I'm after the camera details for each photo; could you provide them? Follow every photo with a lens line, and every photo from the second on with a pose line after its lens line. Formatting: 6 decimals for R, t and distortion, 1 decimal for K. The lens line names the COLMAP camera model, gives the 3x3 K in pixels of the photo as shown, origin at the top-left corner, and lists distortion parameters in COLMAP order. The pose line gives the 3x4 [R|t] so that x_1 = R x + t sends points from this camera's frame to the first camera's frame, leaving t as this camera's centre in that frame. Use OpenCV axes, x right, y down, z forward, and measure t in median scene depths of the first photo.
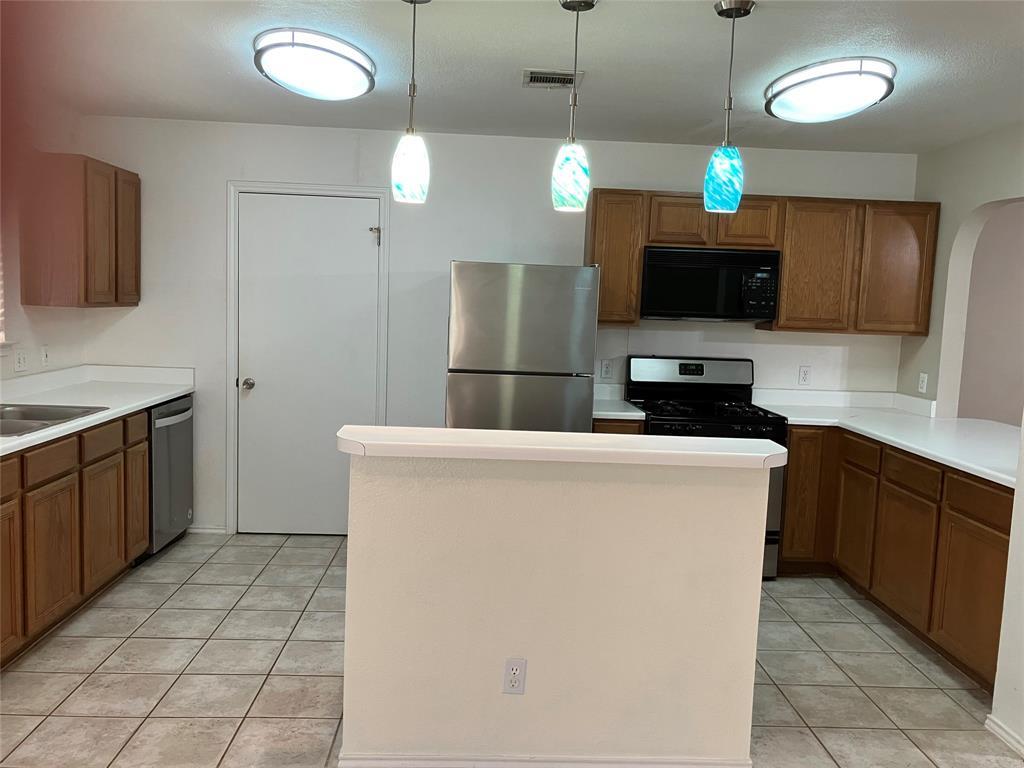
lens RADIAL K [[844.4, 0, 512.0], [0, 844.4, 384.0], [0, 0, 1]] dist [0.036822, -0.004284]
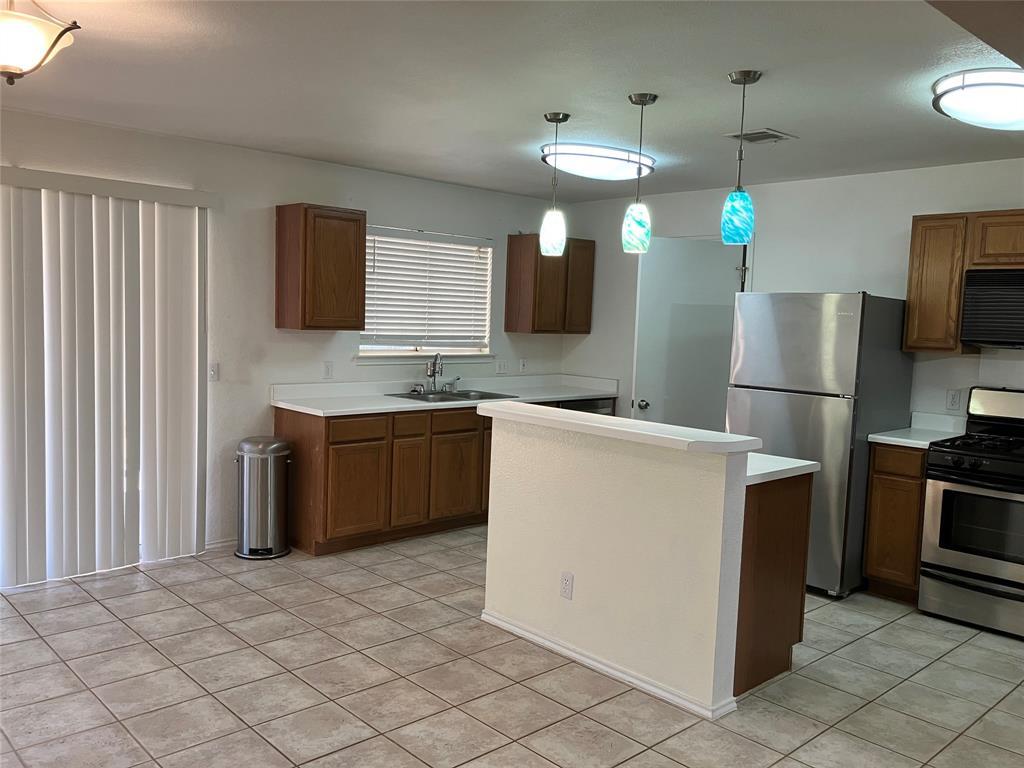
lens RADIAL K [[893.8, 0, 589.9], [0, 893.8, 403.5], [0, 0, 1]] dist [-0.003417, -0.014388]
pose [[0.656193, 0.055978, -0.752514, 0.739091], [-0.081454, 0.996672, 0.003112, 0.021121], [0.750184, 0.059253, 0.658569, 0.026401]]
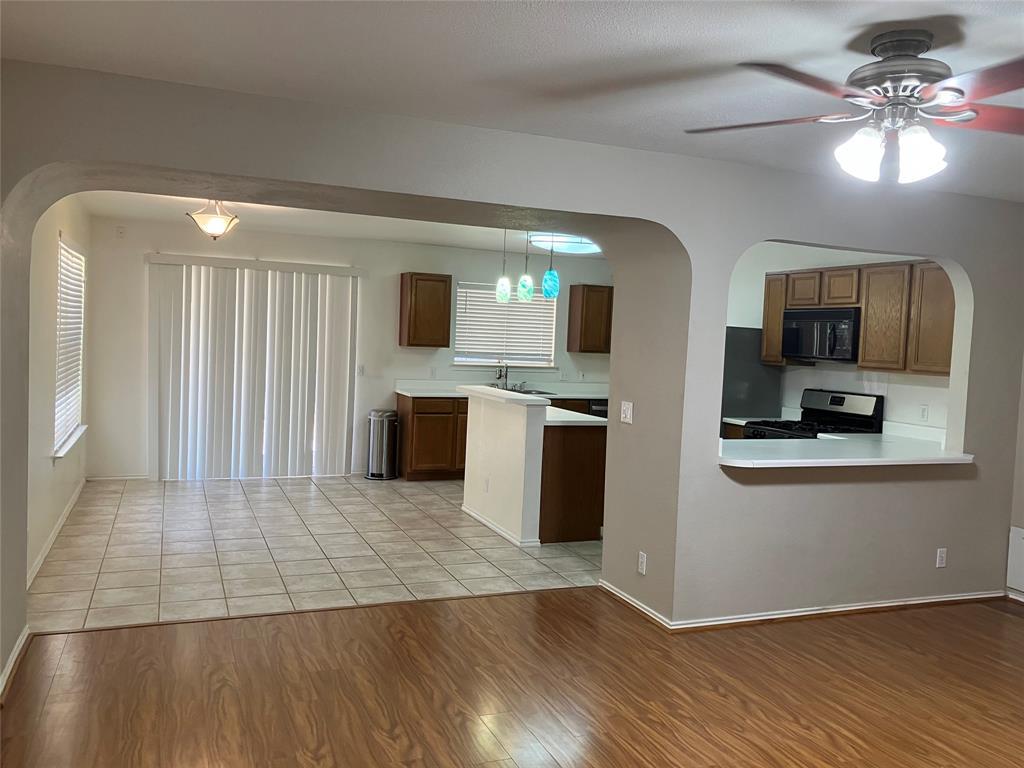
lens RADIAL K [[893.8, 0, 589.9], [0, 893.8, 403.5], [0, 0, 1]] dist [-0.003417, -0.014388]
pose [[0.374135, 0.042518, -0.926399, 1.664291], [-0.116527, 0.993186, -0.001477, 0.042230], [0.920024, 0.108503, 0.376540, 0.160535]]
